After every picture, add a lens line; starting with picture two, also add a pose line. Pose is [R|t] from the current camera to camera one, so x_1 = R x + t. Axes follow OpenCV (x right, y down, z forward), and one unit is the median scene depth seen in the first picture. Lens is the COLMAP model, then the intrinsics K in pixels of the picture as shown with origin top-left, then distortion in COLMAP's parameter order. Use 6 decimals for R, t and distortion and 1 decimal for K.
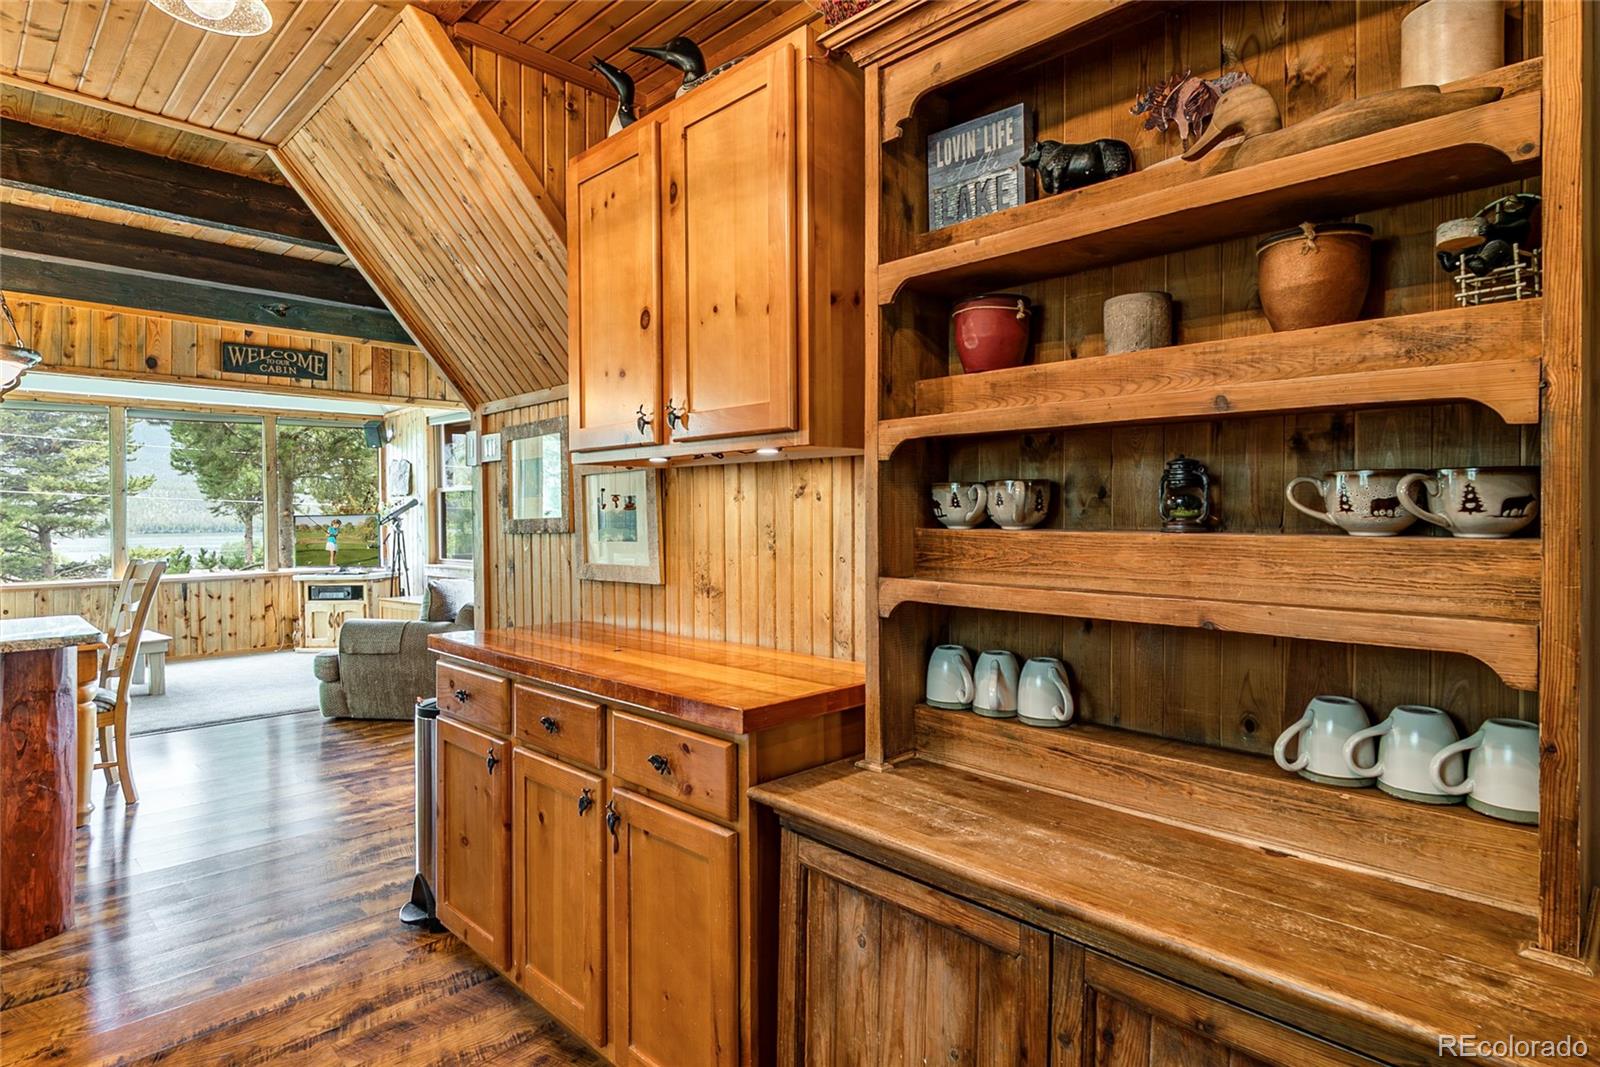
lens RADIAL K [[889.0, 0, 777.5], [0, 889.0, 515.5], [0, 0, 1]] dist [0.001499, 0.002627]
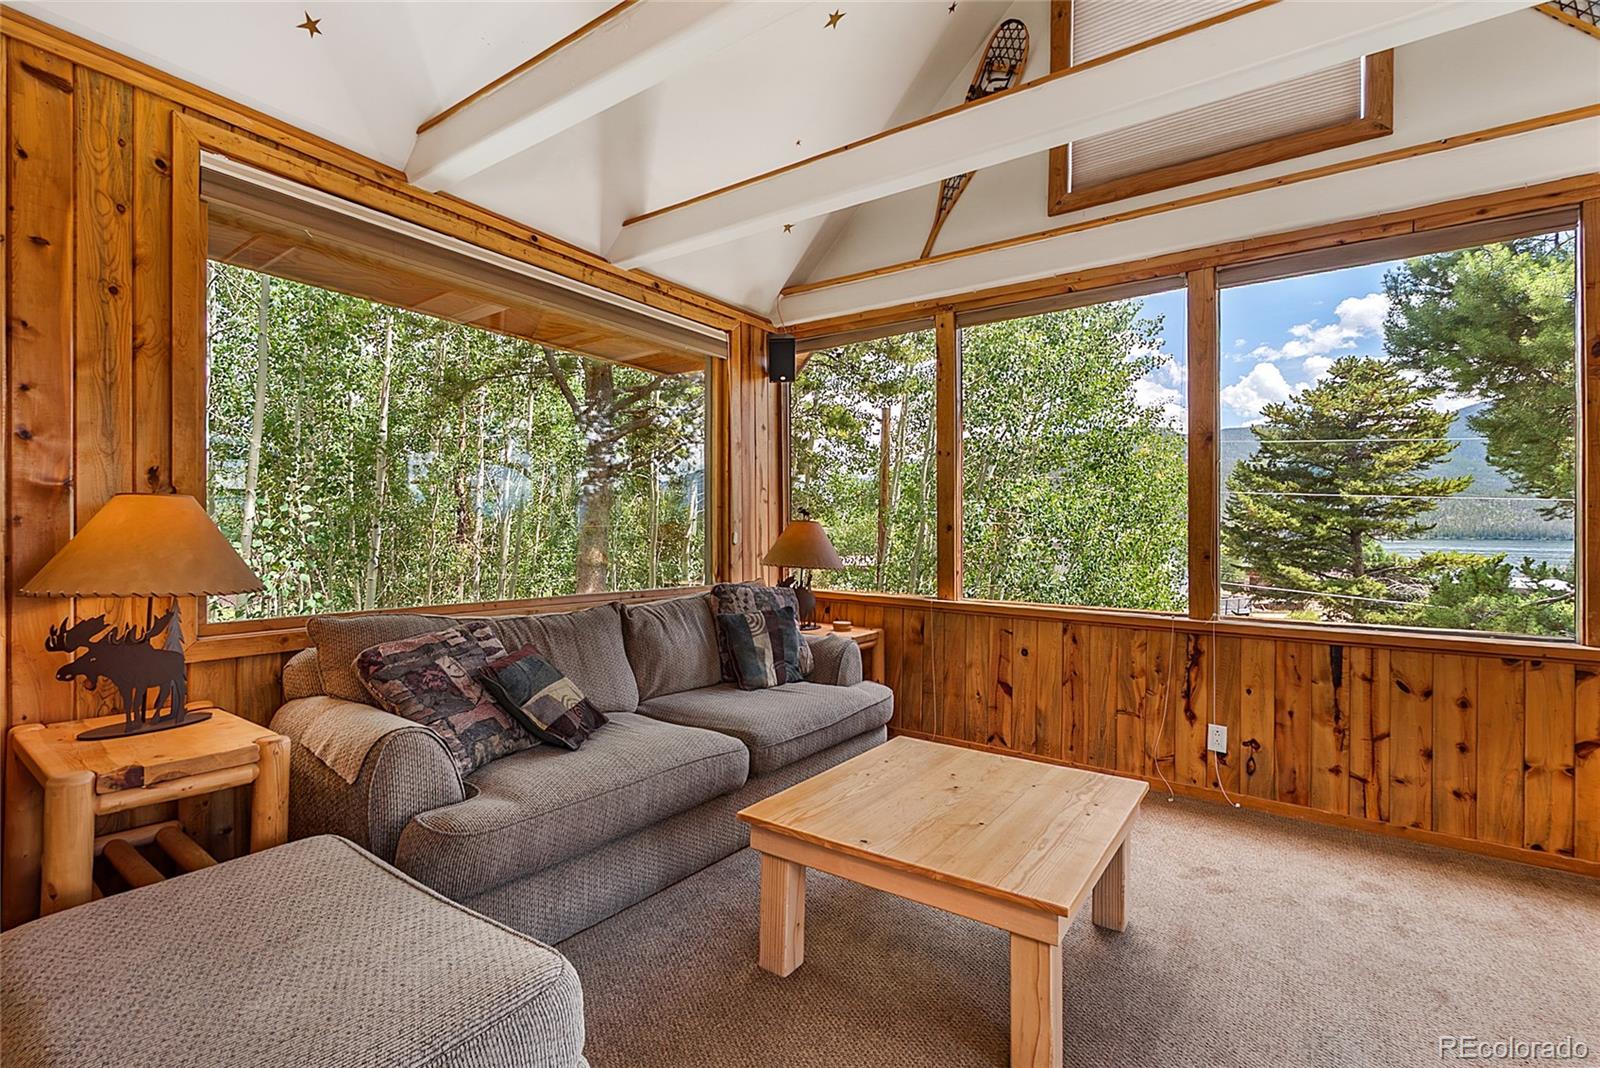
lens RADIAL K [[724.8, 0, 788.2], [0, 724.8, 526.0], [0, 0, 1]] dist [0.000304, 0.000074]
pose [[0.186120, 0.013768, -0.982431, -0.519493], [-0.007907, 0.999890, 0.012515, 0.022172], [0.982495, 0.005439, 0.186208, 0.941521]]
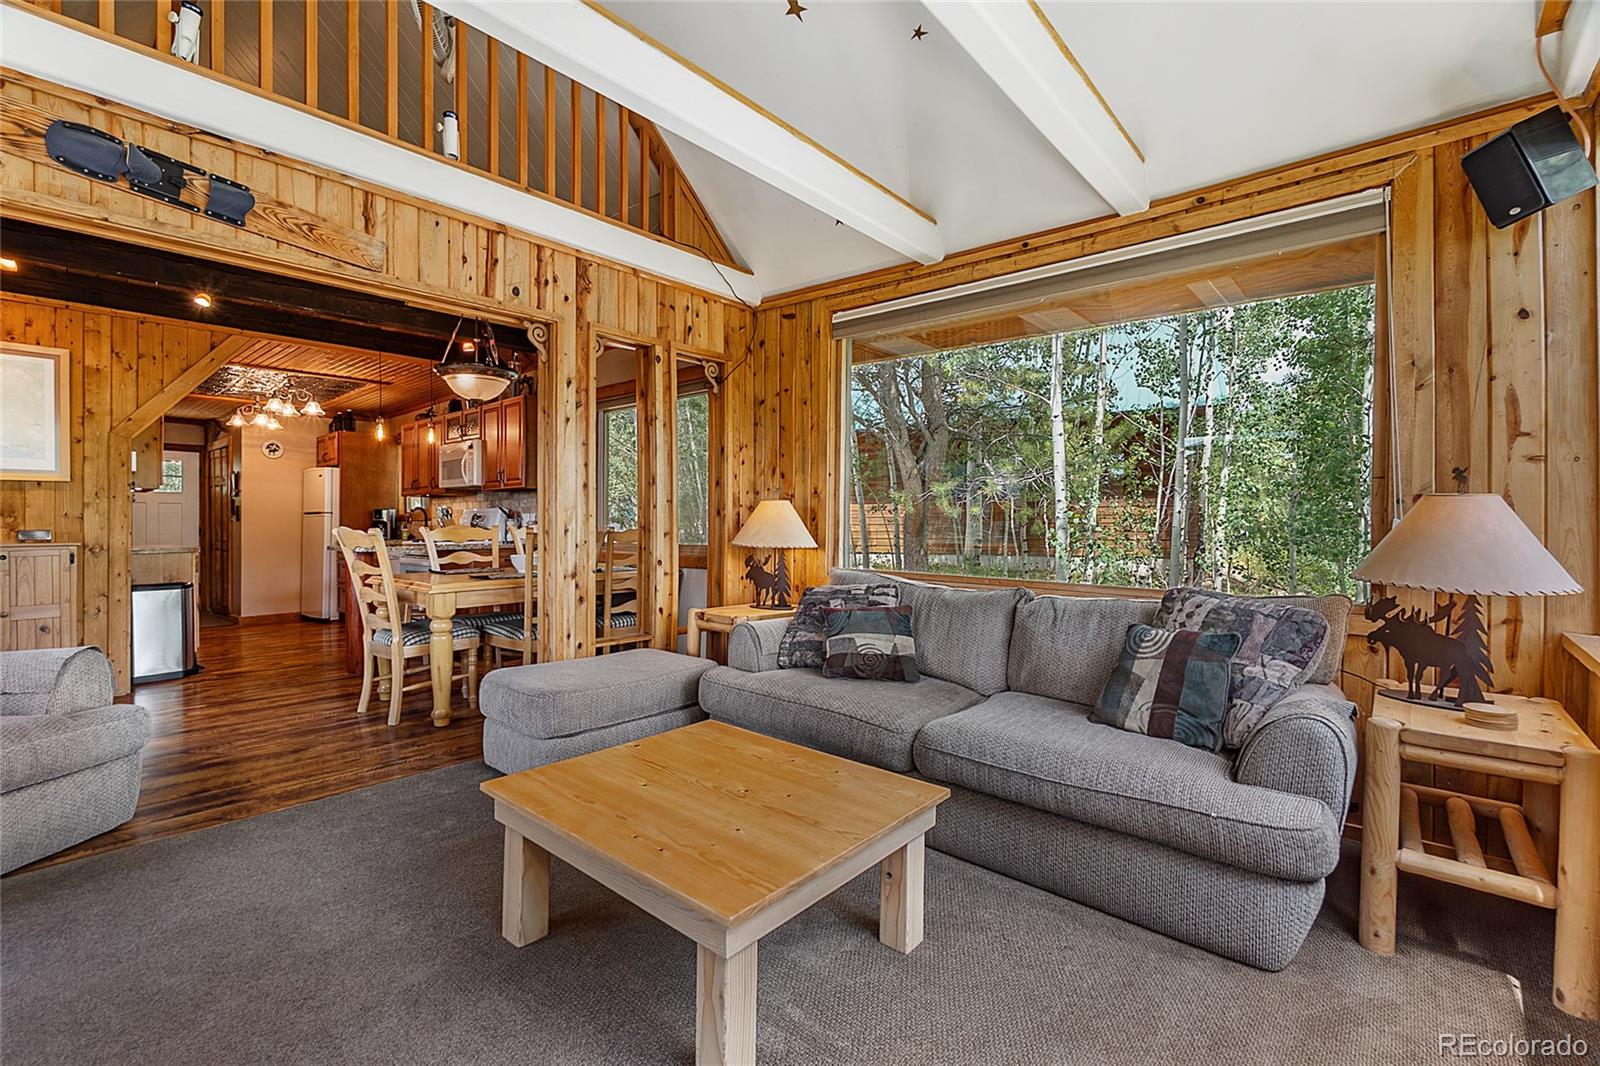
lens RADIAL K [[714.4, 0, 785.9], [0, 714.4, 528.8], [0, 0, 1]] dist [-0.006663, 0.000401]
pose [[-0.996172, 0.013447, -0.086369, -0.838653], [0.012813, 0.999887, 0.007887, 0.035671], [0.086465, 0.006750, -0.996232, 1.397479]]
